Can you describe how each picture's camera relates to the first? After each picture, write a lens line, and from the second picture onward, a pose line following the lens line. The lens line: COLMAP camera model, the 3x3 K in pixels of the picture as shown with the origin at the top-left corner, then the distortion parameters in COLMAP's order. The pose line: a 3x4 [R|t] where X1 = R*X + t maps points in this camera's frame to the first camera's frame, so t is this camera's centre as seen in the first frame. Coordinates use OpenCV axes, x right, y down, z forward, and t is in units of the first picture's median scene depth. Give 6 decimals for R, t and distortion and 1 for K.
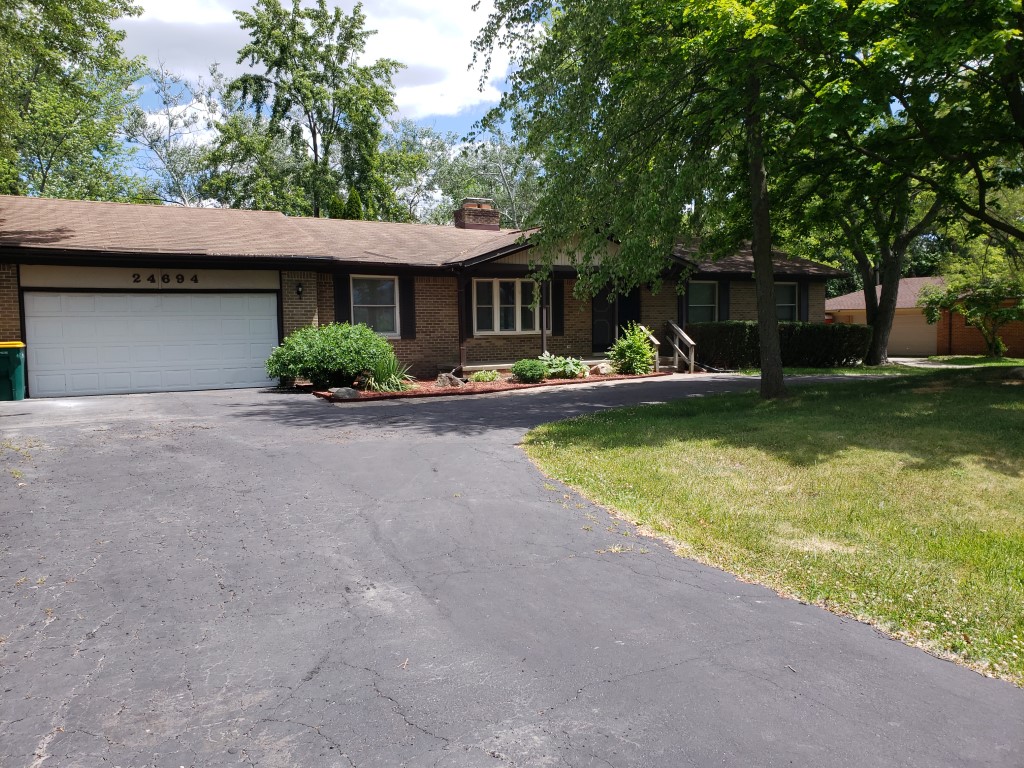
lens RADIAL K [[781.4, 0, 511.4], [0, 781.4, 387.4], [0, 0, 1]] dist [-0.007633, -0.008854]
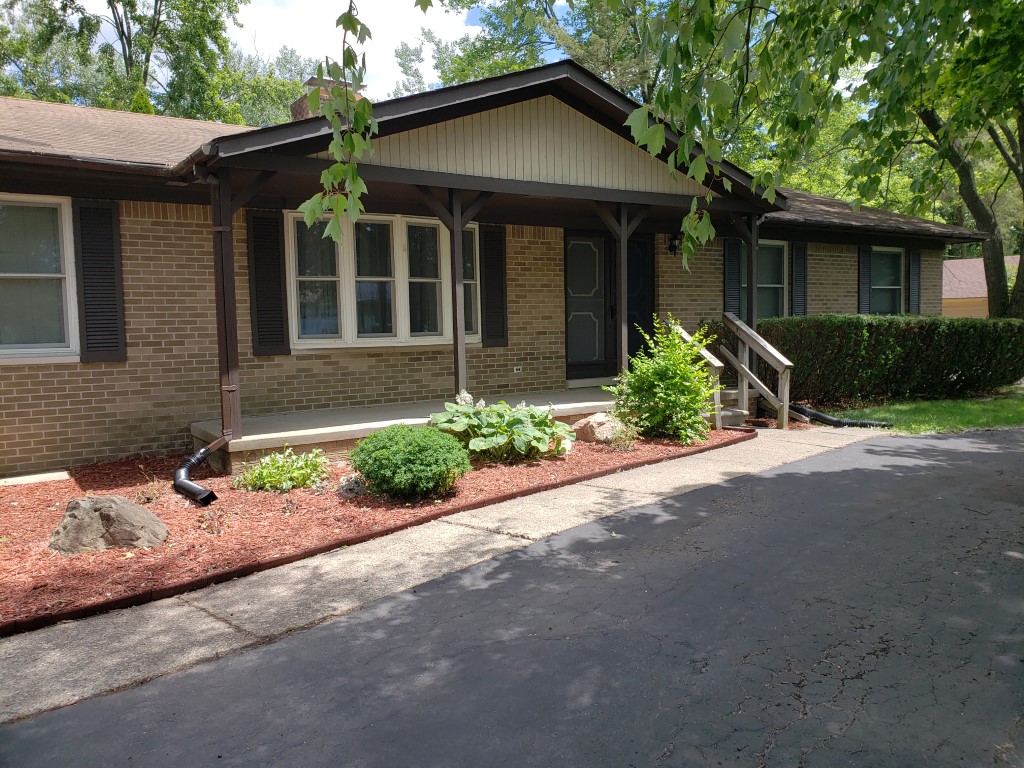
lens RADIAL K [[781.4, 0, 515.1], [0, 781.4, 381.8], [0, 0, 1]] dist [-0.007633, -0.008854]
pose [[0.996645, -0.010101, 0.081226, 0.036319], [0.010489, 0.999935, -0.004359, -0.046244], [-0.081177, 0.005196, 0.996686, 0.575311]]
